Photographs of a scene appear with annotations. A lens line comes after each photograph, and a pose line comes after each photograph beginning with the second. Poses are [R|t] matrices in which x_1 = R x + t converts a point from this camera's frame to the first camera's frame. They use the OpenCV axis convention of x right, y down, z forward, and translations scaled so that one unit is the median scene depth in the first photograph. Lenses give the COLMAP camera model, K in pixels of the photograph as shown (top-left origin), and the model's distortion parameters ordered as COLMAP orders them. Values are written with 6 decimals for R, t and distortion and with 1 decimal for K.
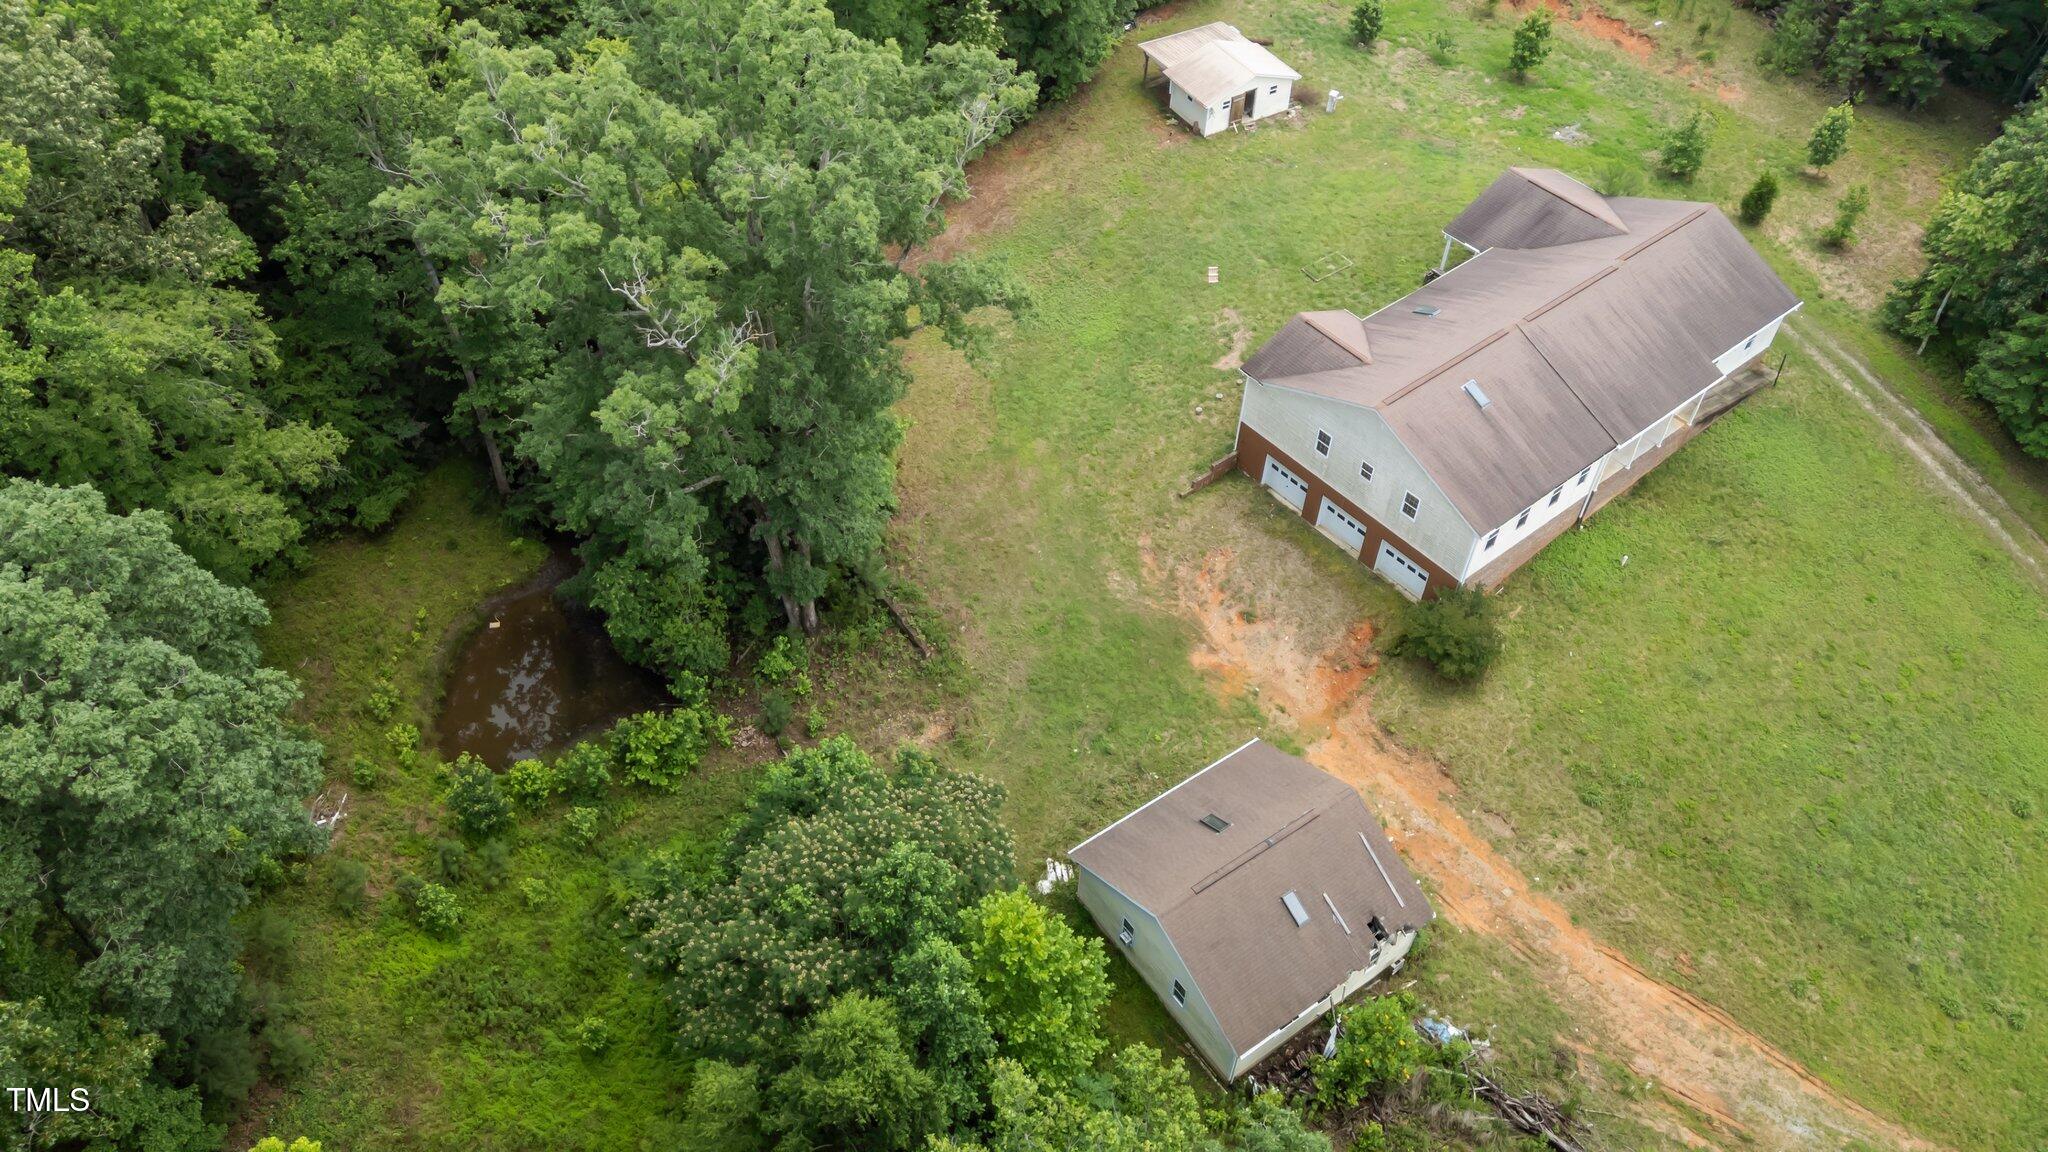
lens RADIAL K [[1504.4, 0, 1024.0], [0, 1504.4, 576.0], [0, 0, 1]] dist [0.029597, 0.001907]
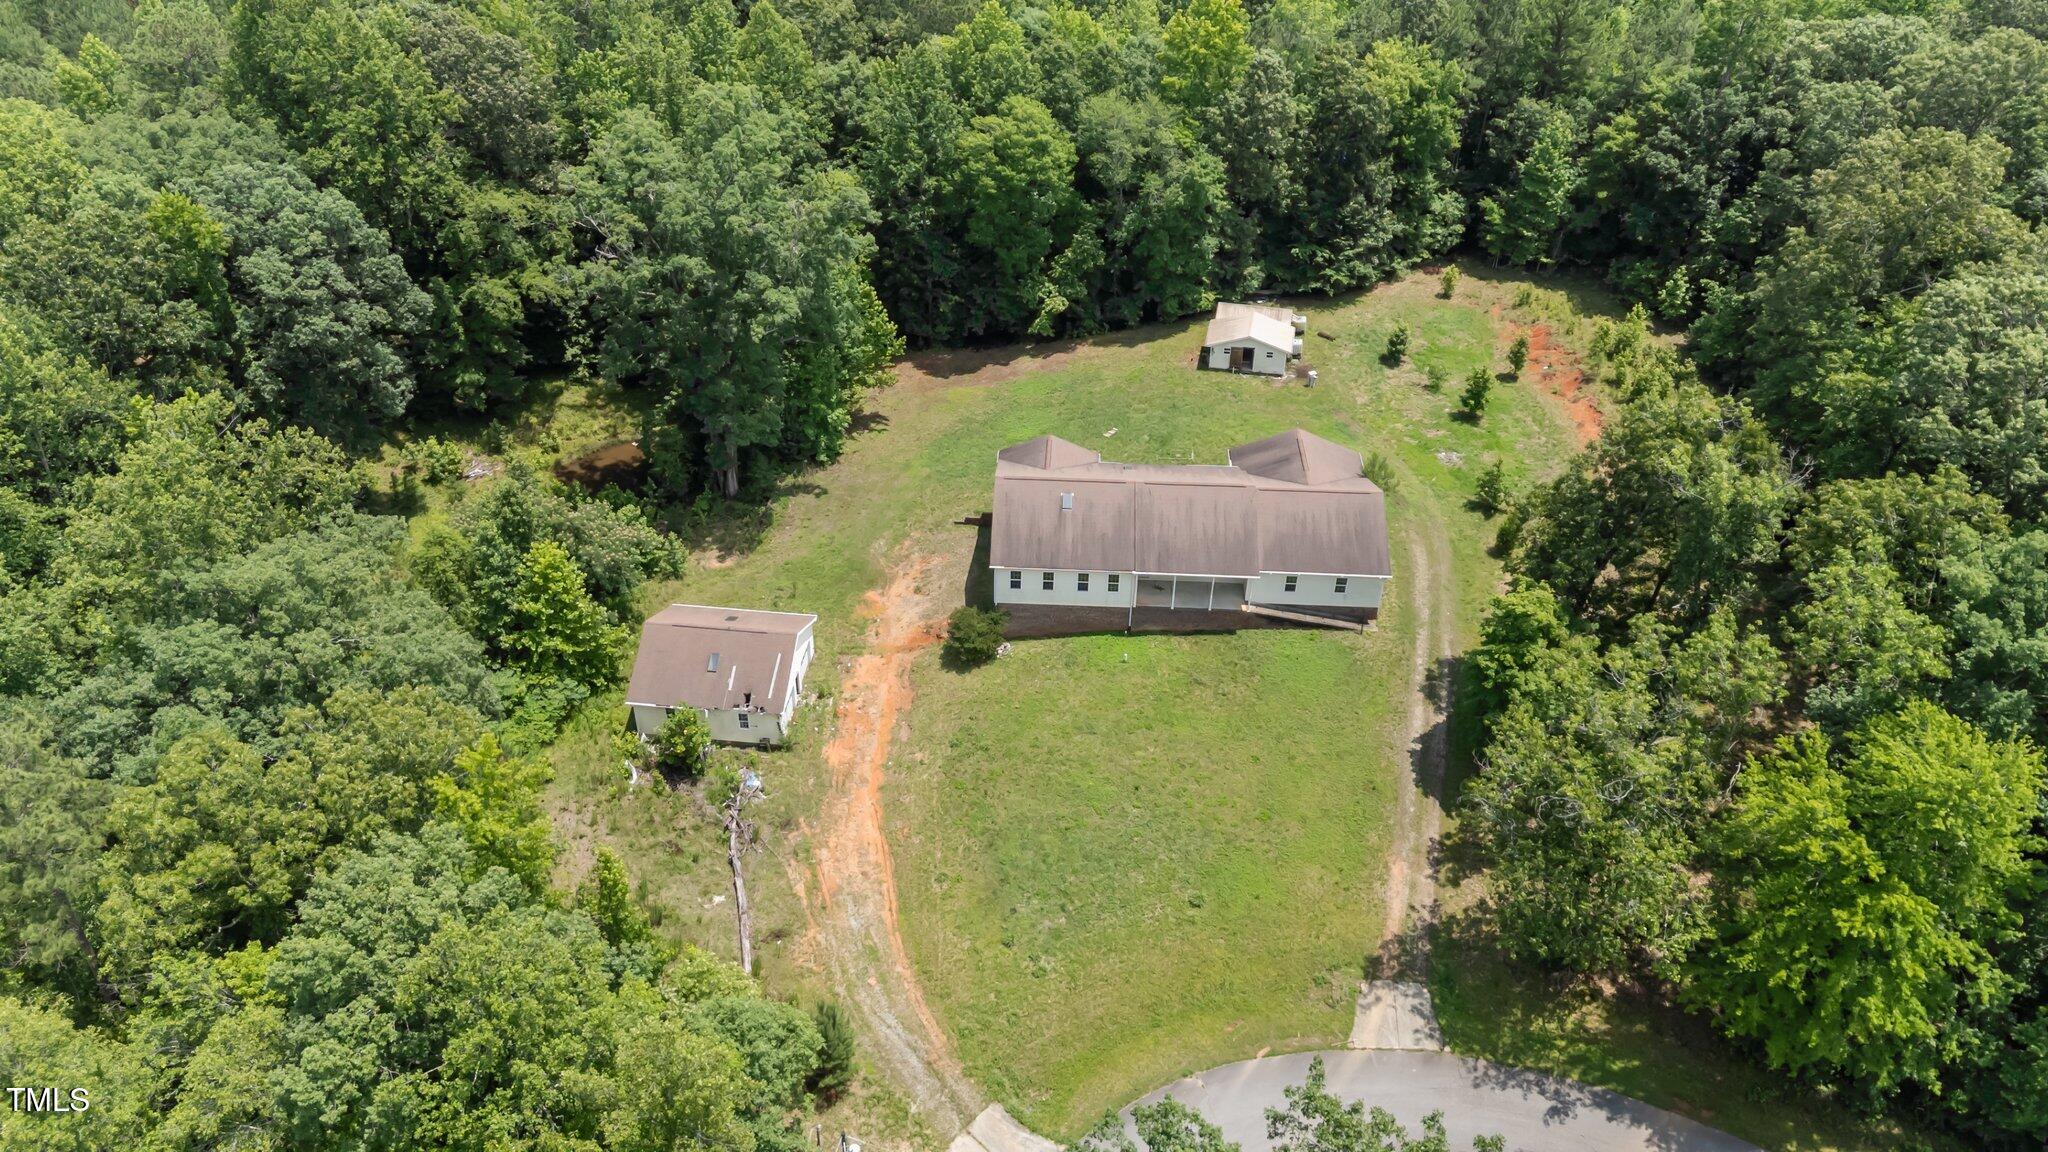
lens RADIAL K [[1497.4, 0, 1024.0], [0, 1497.4, 576.0], [0, 0, 1]] dist [0.099458, -0.126826]
pose [[0.753498, 0.384597, -0.533222, 1.204049], [-0.484029, 0.873382, -0.054040, 0.052102], [0.444923, 0.298814, 0.844247, -0.286635]]
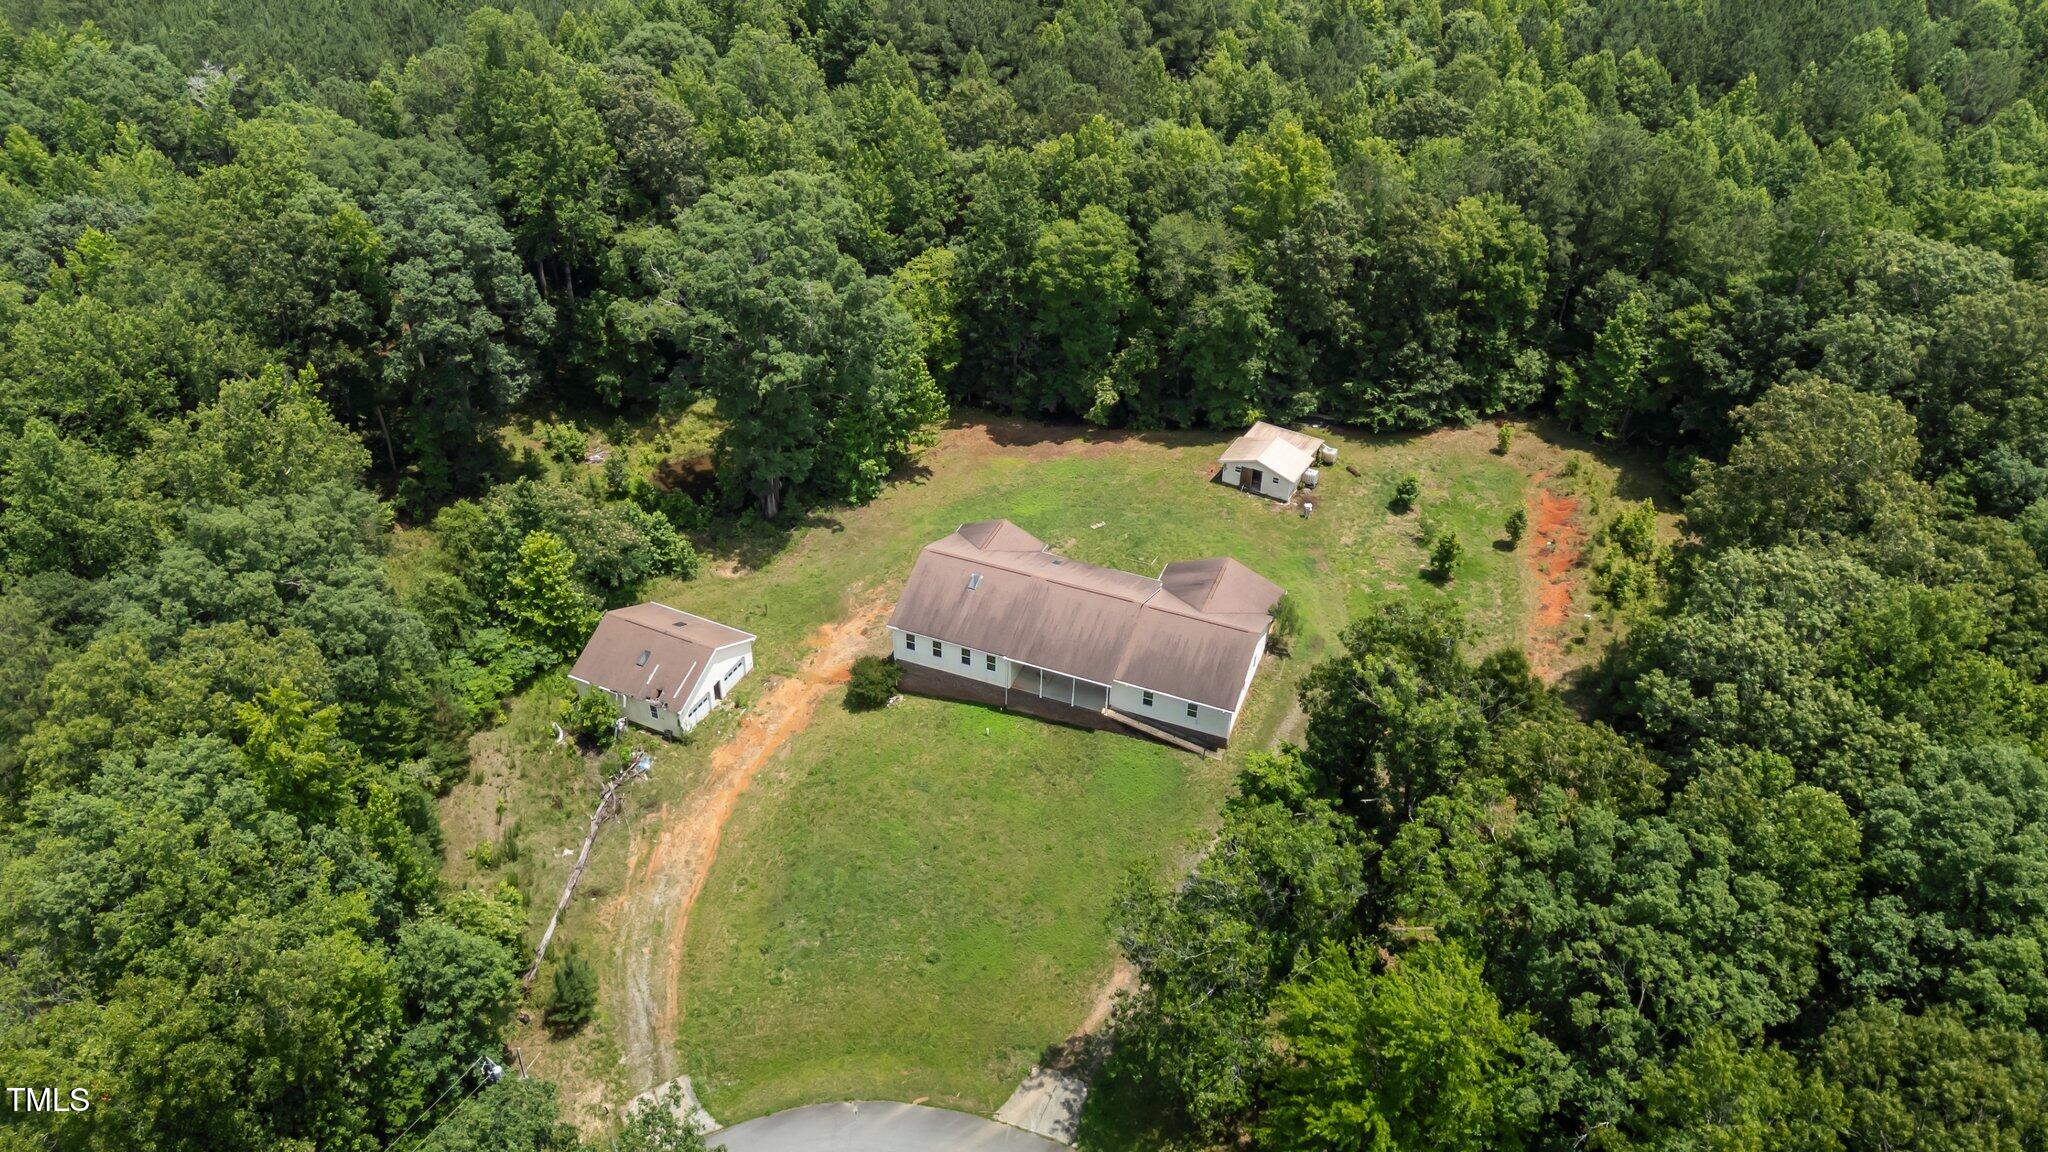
lens RADIAL K [[1497.4, 0, 1024.0], [0, 1497.4, 576.0], [0, 0, 1]] dist [0.099458, -0.126826]
pose [[0.494387, 0.506921, -0.706125, 1.651141], [-0.644990, 0.758517, 0.092950, -0.347332], [0.582726, 0.409490, 0.701960, -0.154709]]
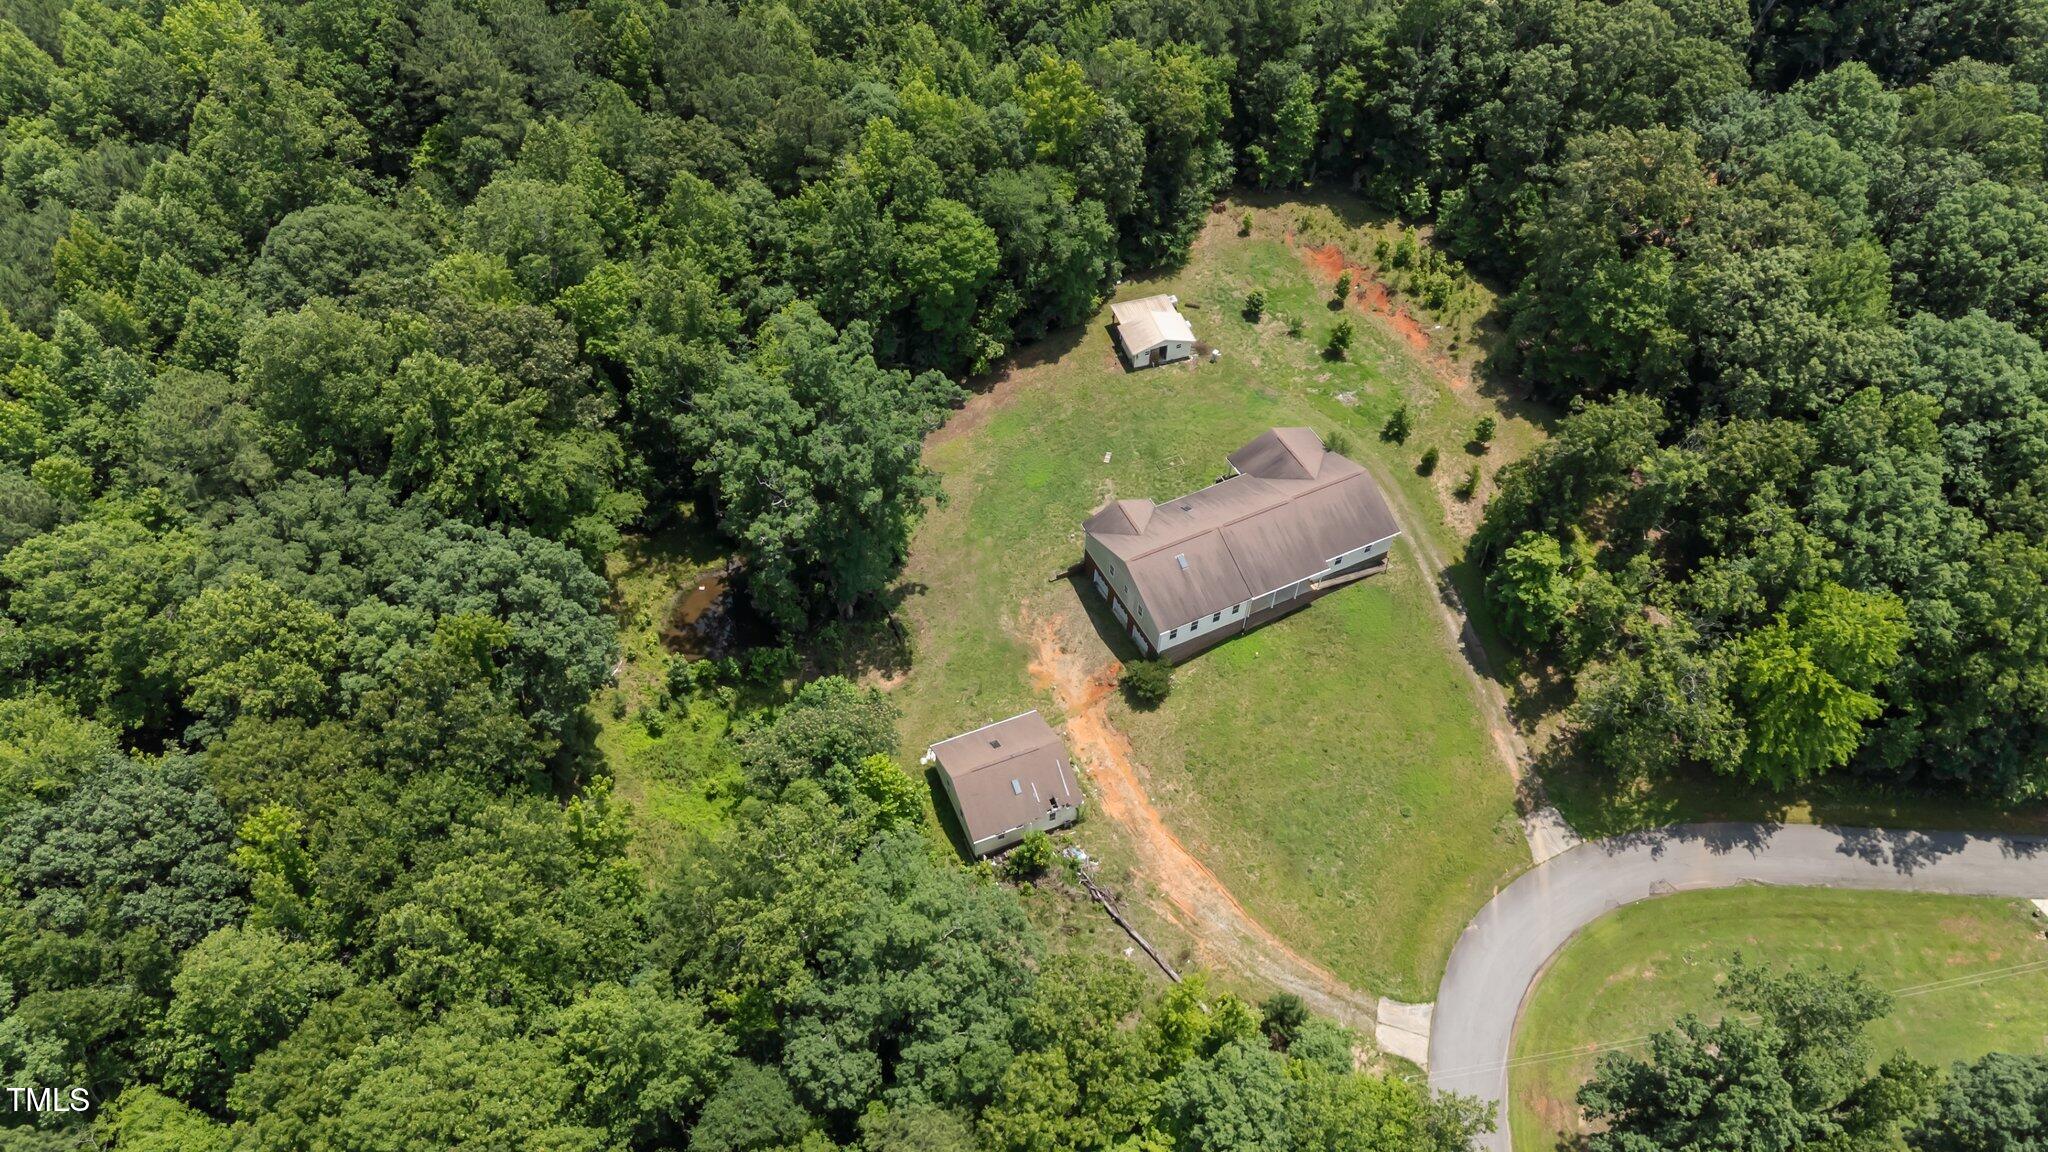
lens RADIAL K [[1497.4, 0, 1024.0], [0, 1497.4, 576.0], [0, 0, 1]] dist [0.099458, -0.126826]
pose [[0.976628, 0.163808, -0.139160, 0.411877], [-0.157302, 0.985927, 0.056607, -0.198997], [0.146474, -0.033394, 0.988651, -1.096079]]
